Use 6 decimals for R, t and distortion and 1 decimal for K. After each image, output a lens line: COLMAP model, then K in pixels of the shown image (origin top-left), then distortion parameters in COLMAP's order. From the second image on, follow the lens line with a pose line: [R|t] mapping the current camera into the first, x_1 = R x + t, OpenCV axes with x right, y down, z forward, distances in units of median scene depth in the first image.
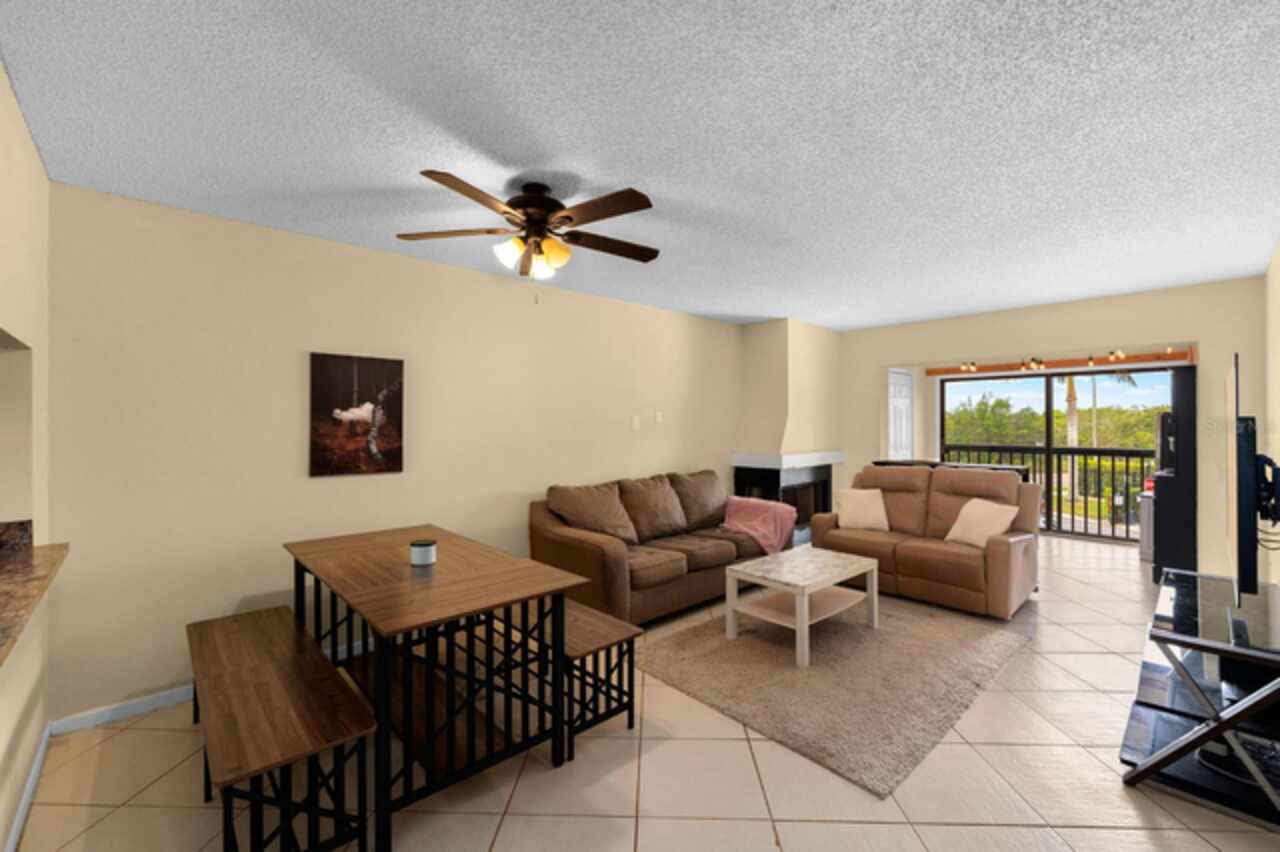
lens RADIAL K [[524.1, 0, 638.7], [0, 524.1, 417.0], [0, 0, 1]] dist [0.000080, -0.000315]
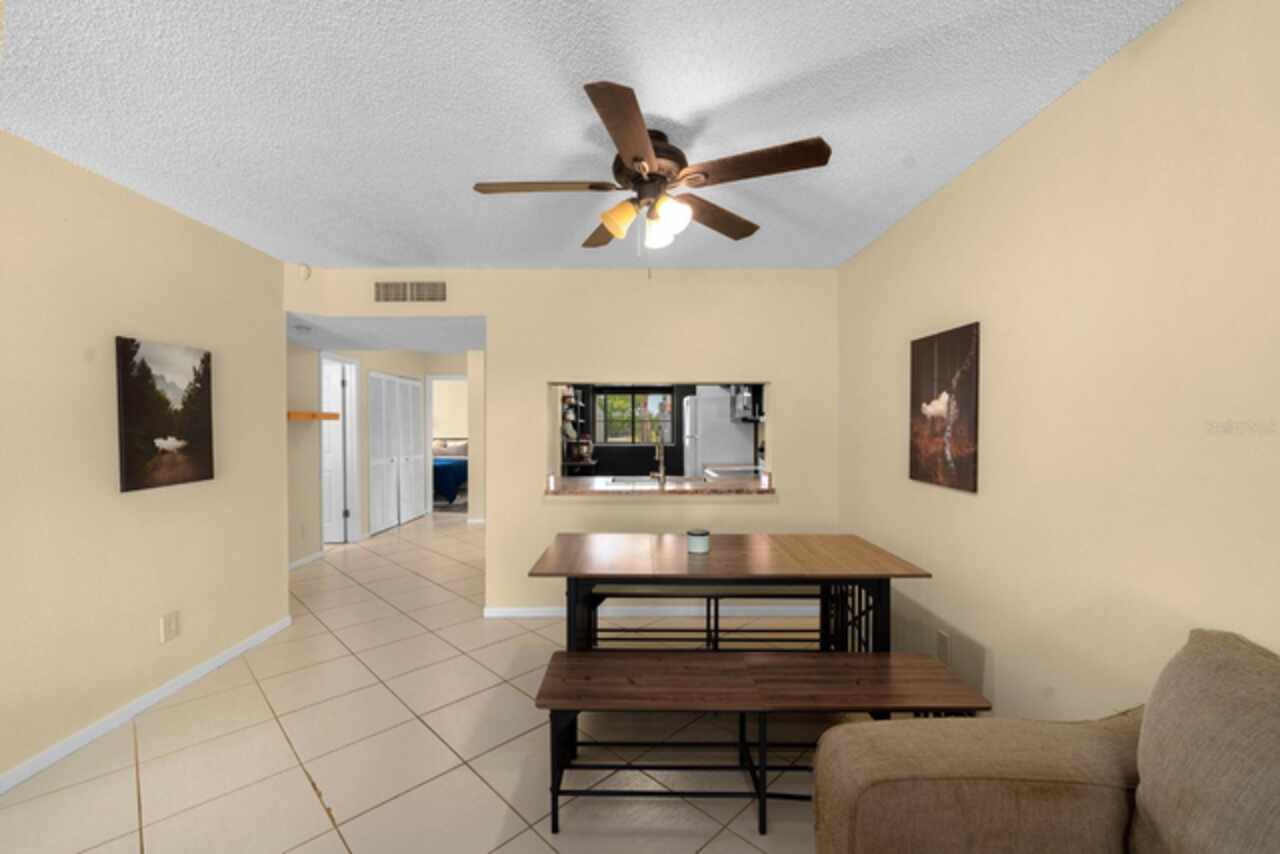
lens RADIAL K [[524.1, 0, 638.7], [0, 524.1, 418.0], [0, 0, 1]] dist [0.000080, -0.000315]
pose [[-0.690598, -0.003781, -0.723229, 0.230072], [0.009016, 0.999864, -0.013838, 0.011454], [0.723182, -0.016077, -0.690470, 0.847236]]
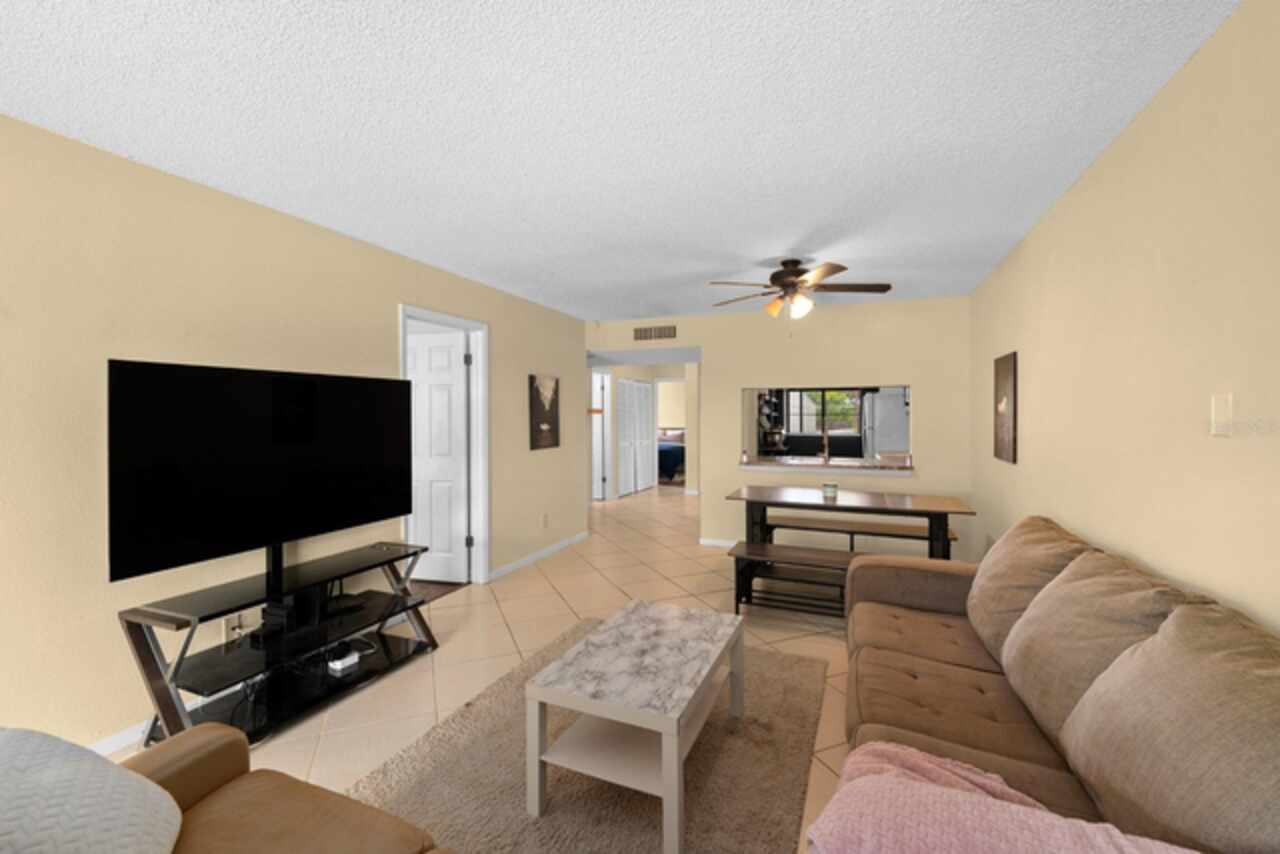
lens RADIAL K [[524.1, 0, 638.7], [0, 524.1, 418.0], [0, 0, 1]] dist [0.000080, -0.000315]
pose [[-0.914530, 0.005042, -0.404487, 0.450650], [0.006200, 0.999980, -0.001553, 0.010559], [0.404471, -0.003928, -0.914542, 1.201977]]
